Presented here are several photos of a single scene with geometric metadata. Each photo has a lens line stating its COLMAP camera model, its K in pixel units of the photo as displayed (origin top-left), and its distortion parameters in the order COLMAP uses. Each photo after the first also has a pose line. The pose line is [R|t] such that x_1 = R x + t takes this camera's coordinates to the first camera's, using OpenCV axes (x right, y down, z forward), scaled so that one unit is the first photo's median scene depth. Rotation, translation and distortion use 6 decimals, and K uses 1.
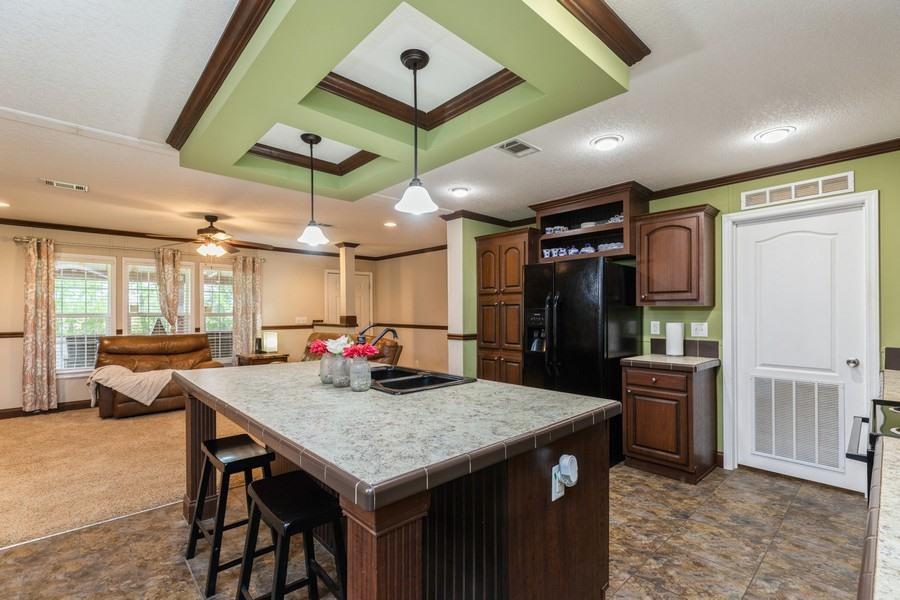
lens RADIAL K [[406.3, 0, 448.2], [0, 406.3, 307.4], [0, 0, 1]] dist [0.003785, -0.000195]
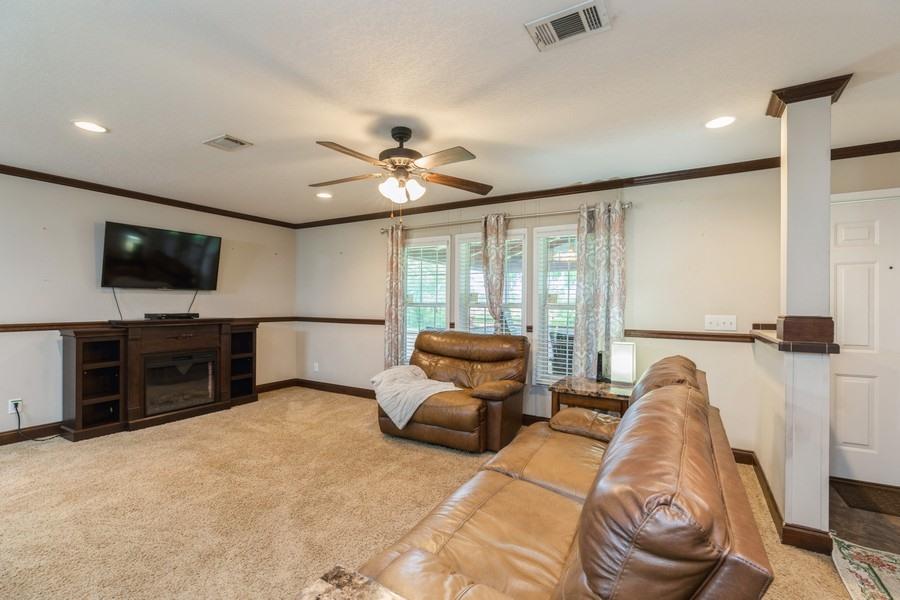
lens RADIAL K [[406.3, 0, 448.2], [0, 406.3, 307.4], [0, 0, 1]] dist [0.003785, -0.000195]
pose [[0.290944, 0.015522, -0.956614, -0.017531], [-0.000947, 0.999873, 0.015936, 0.010521], [0.956740, -0.003731, 0.290922, 0.754975]]
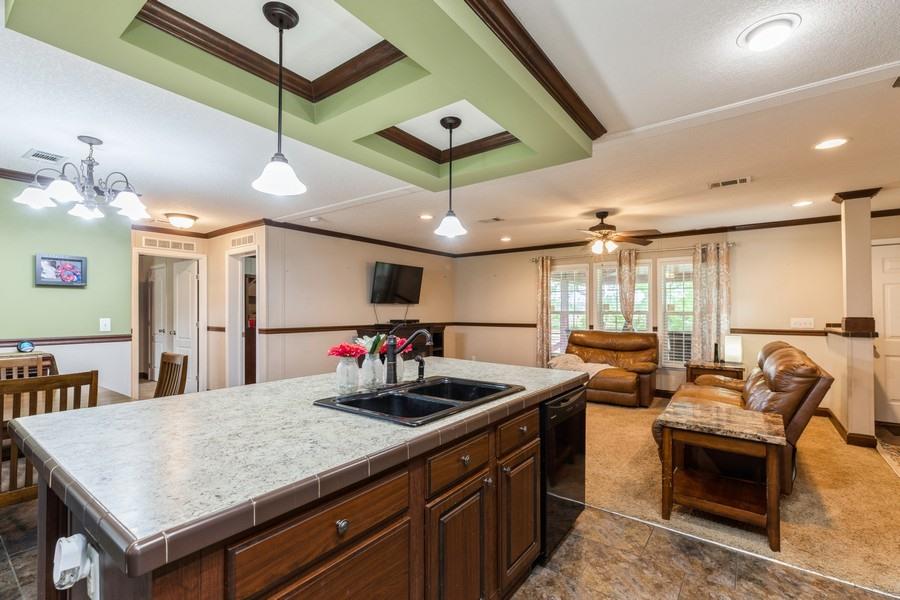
lens RADIAL K [[403.0, 0, 444.5], [0, 403.0, 308.9], [0, 0, 1]] dist [0.000736, -0.000389]
pose [[0.180405, -0.003114, -0.983588, 0.257284], [0.007321, 0.999972, -0.001823, 0.006710], [0.983565, -0.006872, 0.180422, 0.377591]]
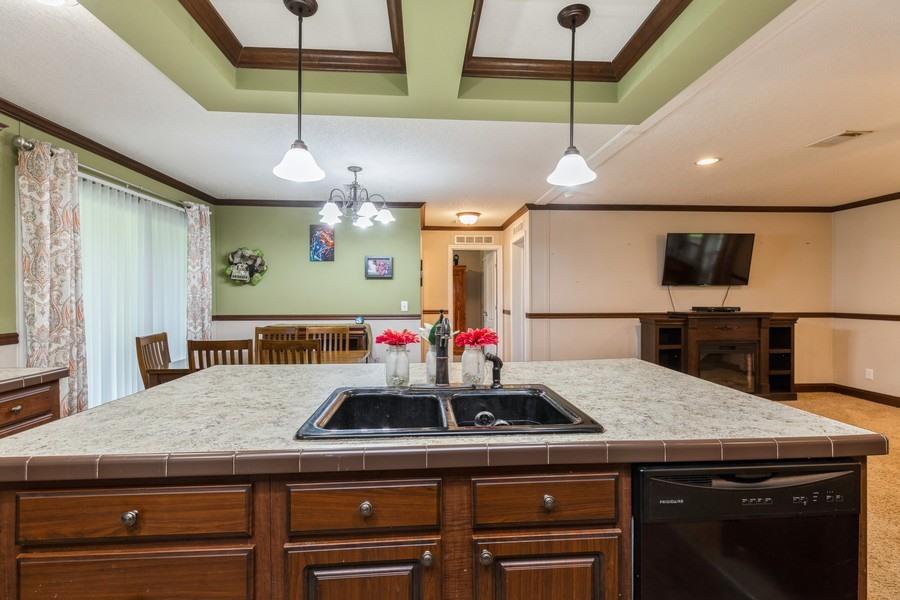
lens RADIAL K [[406.3, 0, 450.0], [0, 406.3, 300.0], [0, 0, 1]] dist [0.002268, 0.000245]
pose [[-0.622865, 0.009774, -0.782268, 0.125889], [0.009075, 0.999945, 0.005267, 0.010218], [0.782277, -0.003818, -0.622920, 0.574277]]
